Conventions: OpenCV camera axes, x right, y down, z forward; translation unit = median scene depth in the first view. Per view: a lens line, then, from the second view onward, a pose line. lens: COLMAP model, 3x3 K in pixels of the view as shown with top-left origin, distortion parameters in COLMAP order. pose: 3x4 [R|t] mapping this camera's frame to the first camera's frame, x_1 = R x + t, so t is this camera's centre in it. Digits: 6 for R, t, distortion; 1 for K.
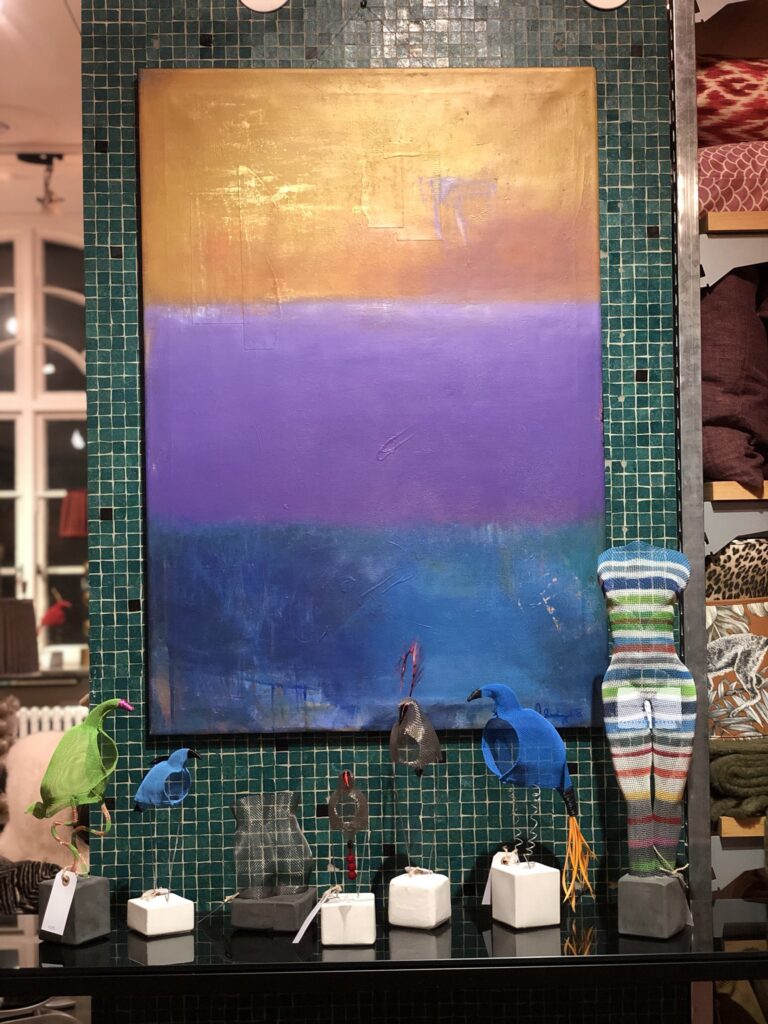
lens RADIAL K [[1506.6, 0, 384.0], [0, 1506.6, 512.0], [0, 0, 1]] dist [0.113482, -0.522568]
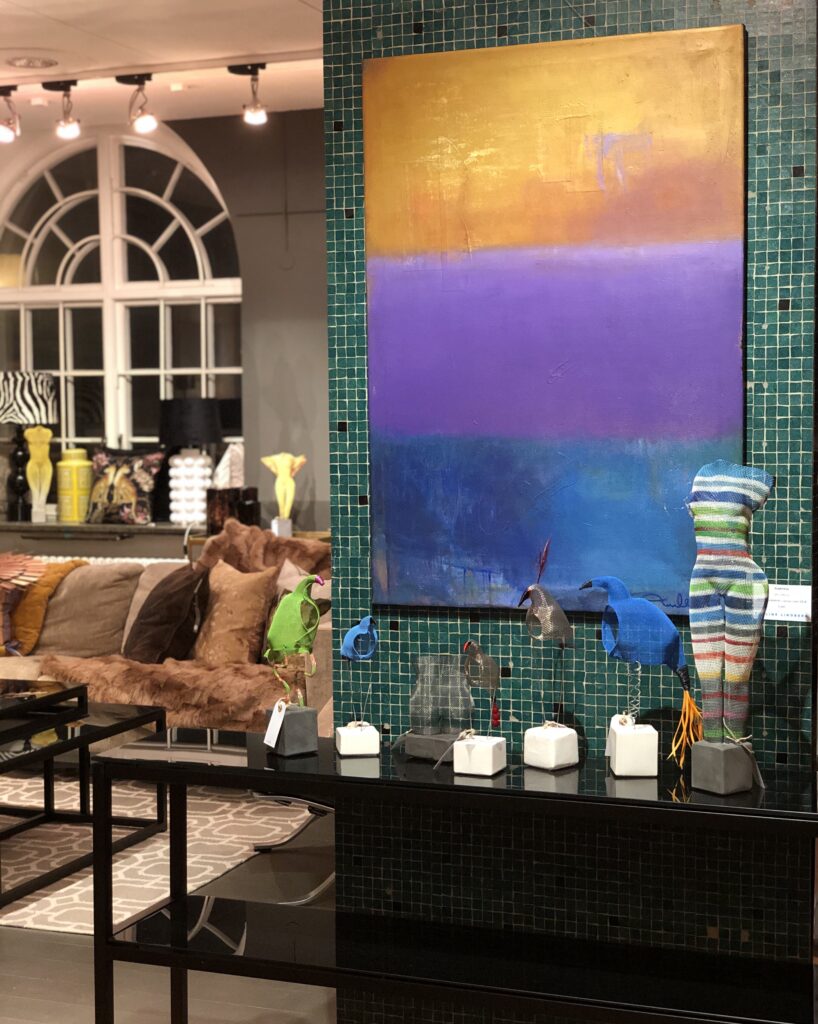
lens RADIAL K [[1696.2, 0, 408.6], [0, 1696.2, 542.0], [0, 0, 1]] dist [-0.003895, 0.135921]
pose [[0.915389, 0.036682, -0.400895, 0.431502], [0.009332, 0.993639, 0.112227, -0.060763], [0.402461, -0.106472, 0.909224, -0.262097]]
